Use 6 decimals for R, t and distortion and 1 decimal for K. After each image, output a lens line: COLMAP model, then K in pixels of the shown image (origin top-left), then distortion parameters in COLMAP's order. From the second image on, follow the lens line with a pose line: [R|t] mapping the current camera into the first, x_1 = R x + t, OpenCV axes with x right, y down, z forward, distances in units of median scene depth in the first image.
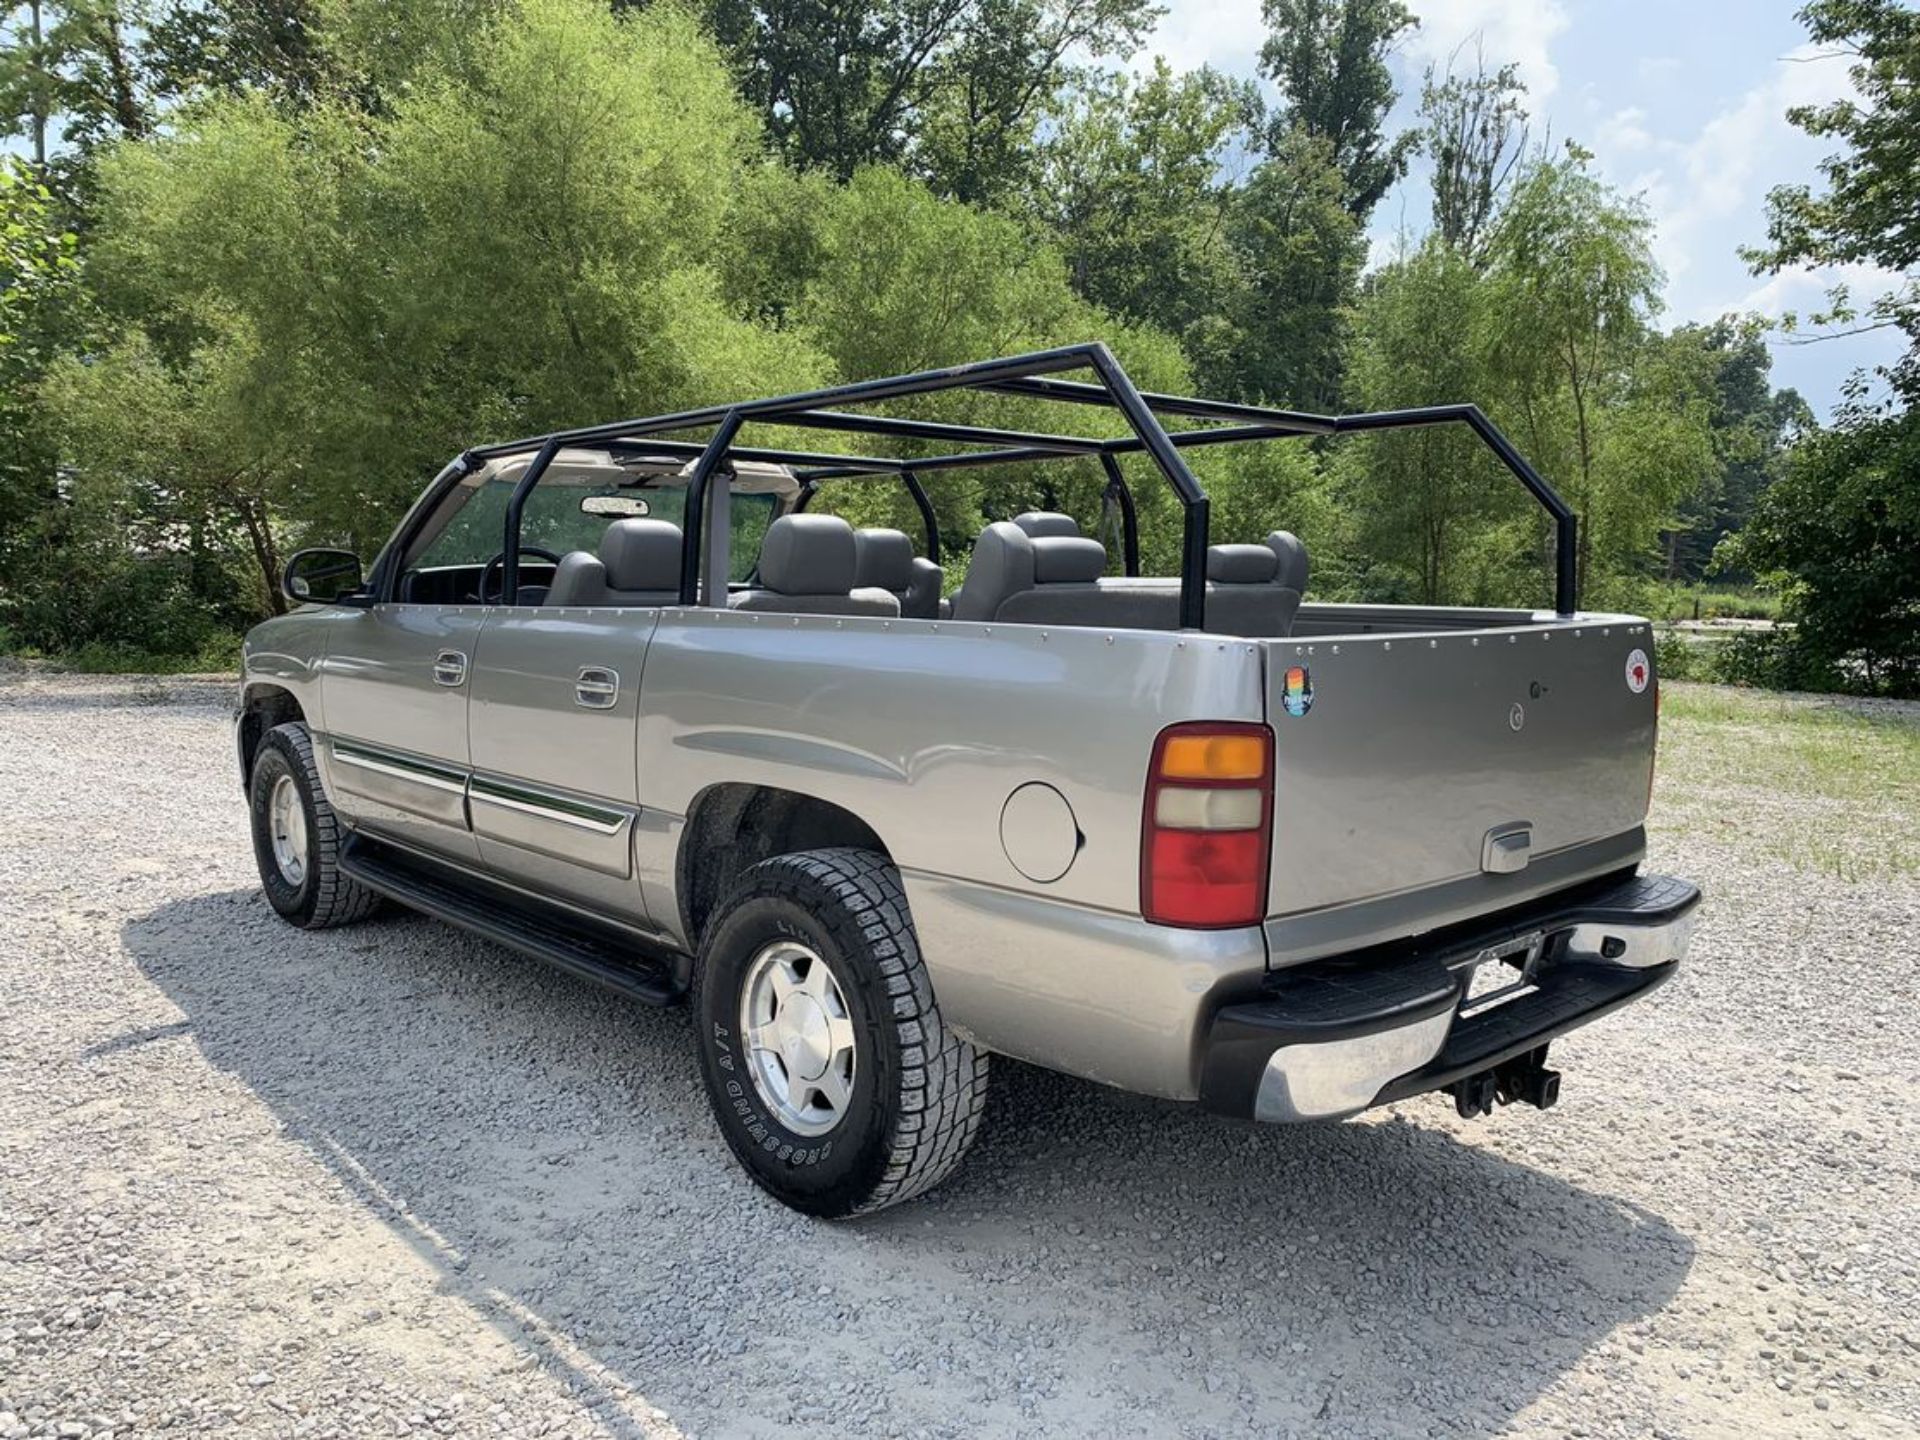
lens RADIAL K [[1461.8, 0, 960.0], [0, 1461.8, 720.0], [0, 0, 1]] dist [0.005847, -0.001063]
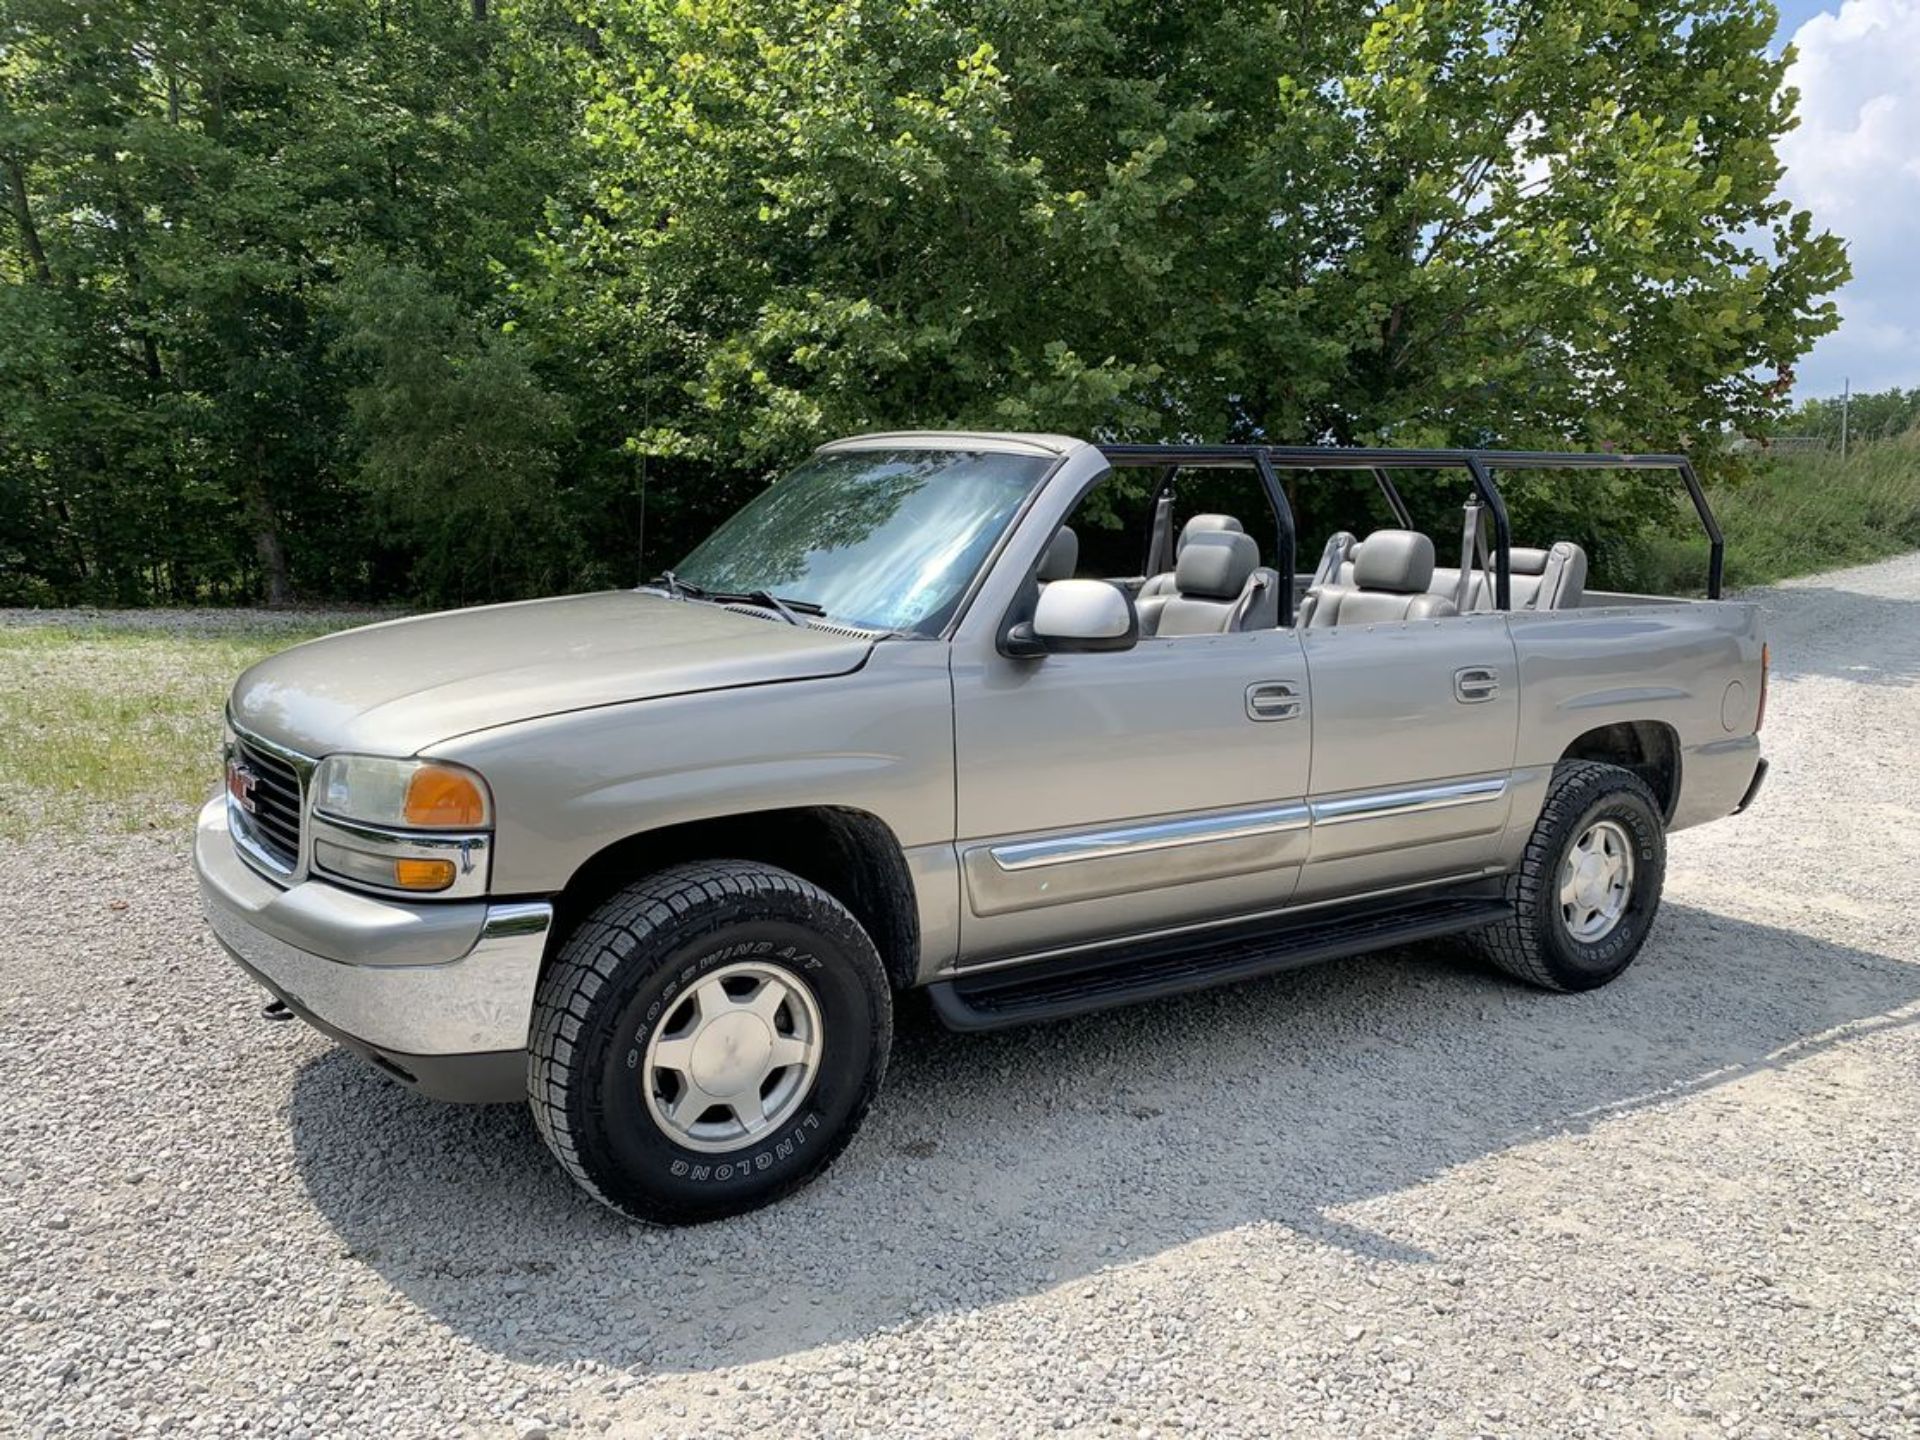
lens RADIAL K [[1471.6, 0, 973.0], [0, 1471.6, 714.7], [0, 0, 1]] dist [0.012450, -0.010352]
pose [[0.143399, -0.149936, 0.978241, -0.085656], [0.075692, 0.987223, 0.140217, -0.011450], [-0.986766, 0.053938, 0.152916, 0.069980]]
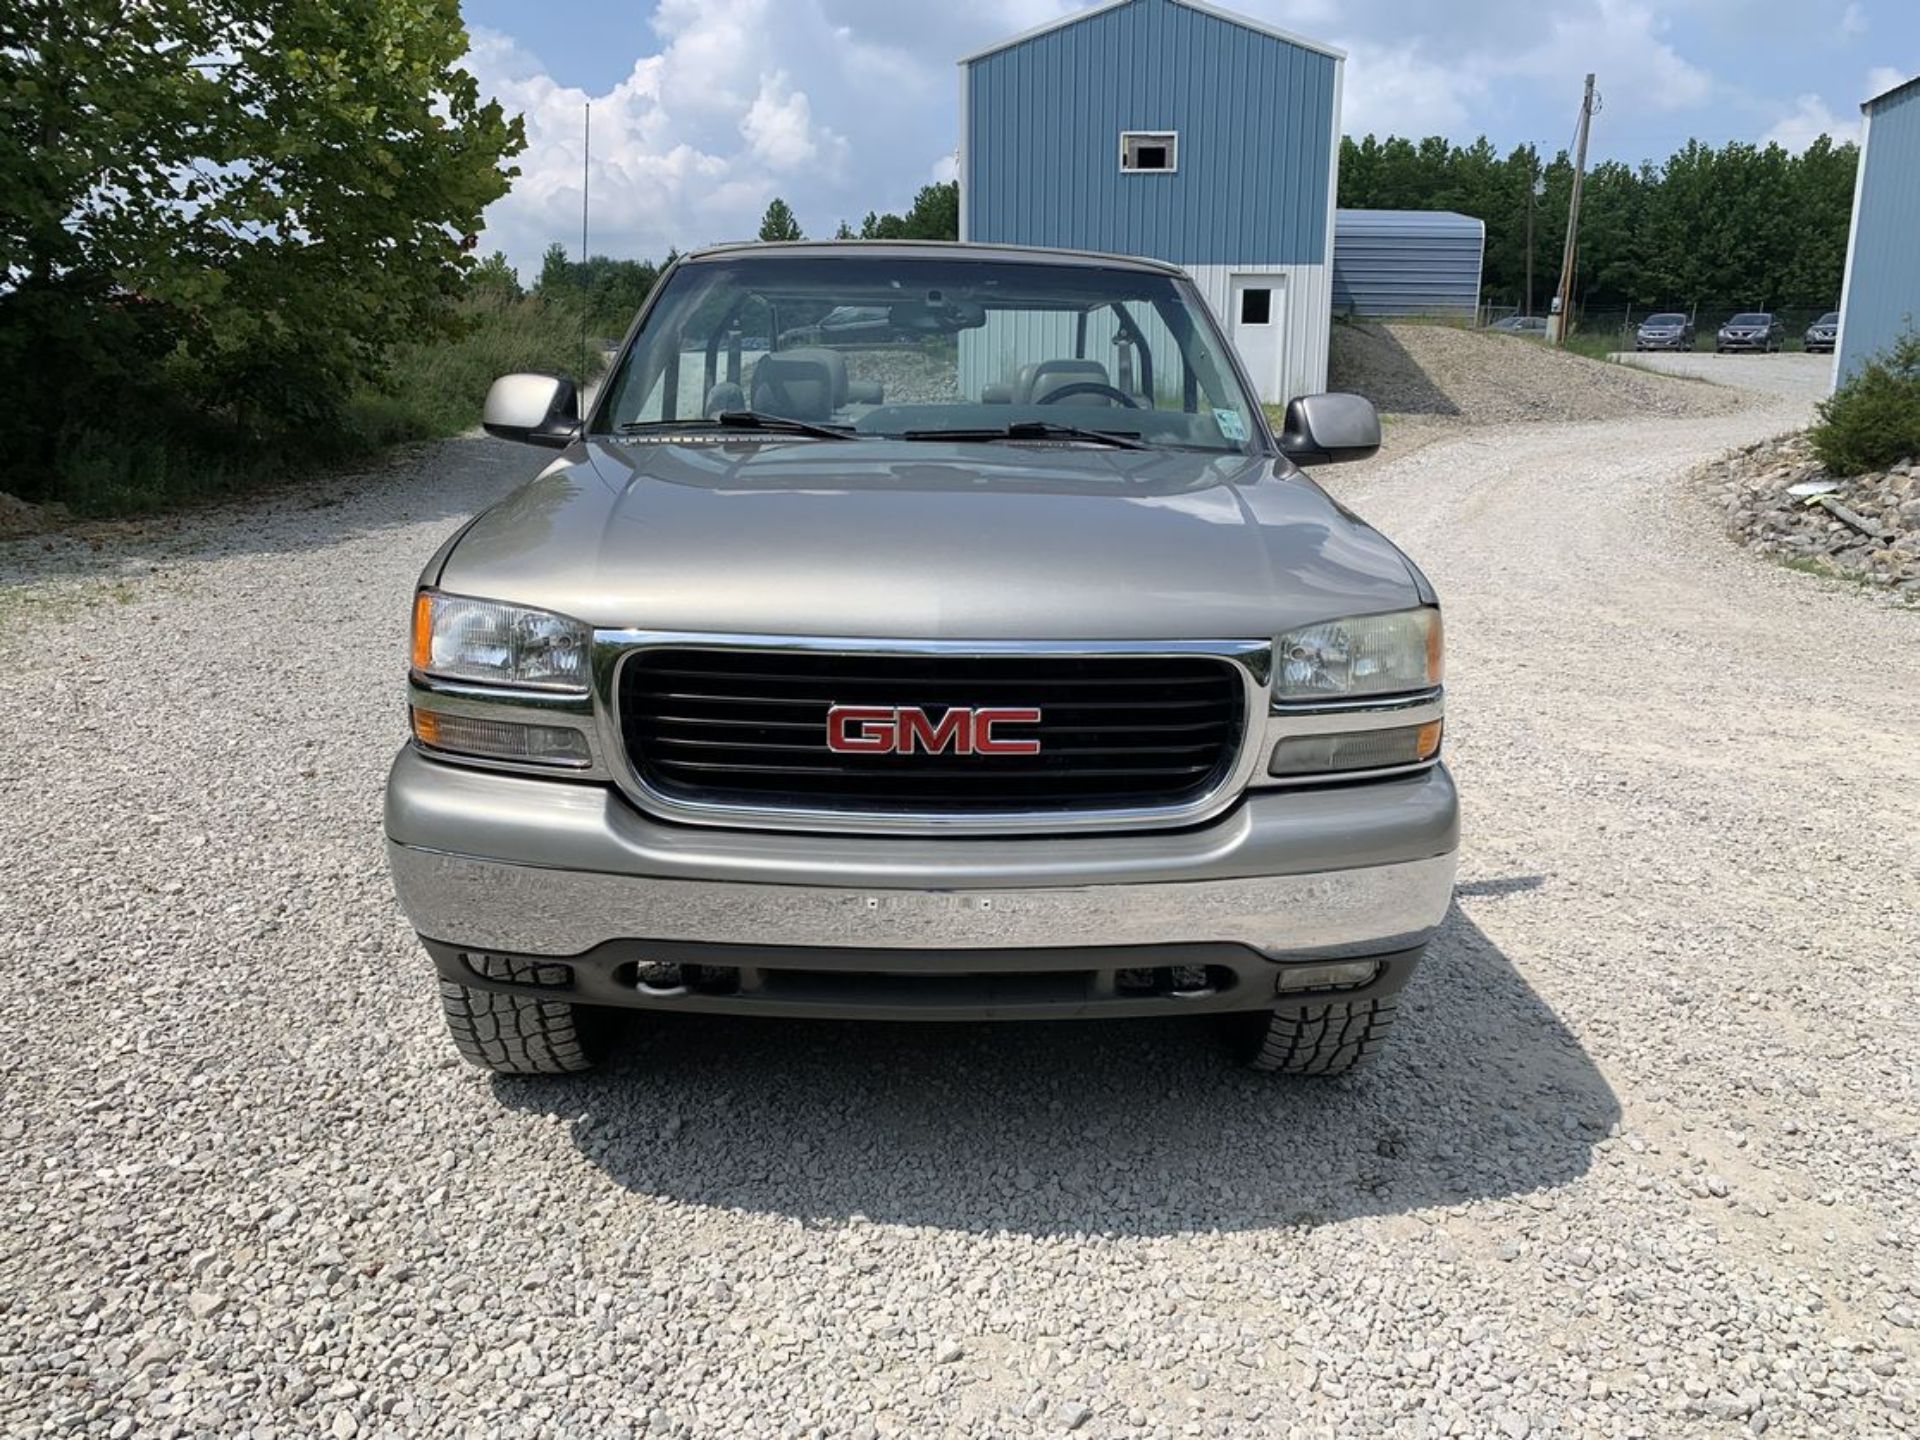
lens RADIAL K [[1471.6, 0, 973.0], [0, 1471.6, 714.7], [0, 0, 1]] dist [0.012450, -0.010352]
pose [[-0.752348, -0.162369, 0.638442, -0.060932], [0.040129, 0.956054, 0.290432, -0.013977], [-0.657542, 0.244126, -0.712770, 0.128405]]
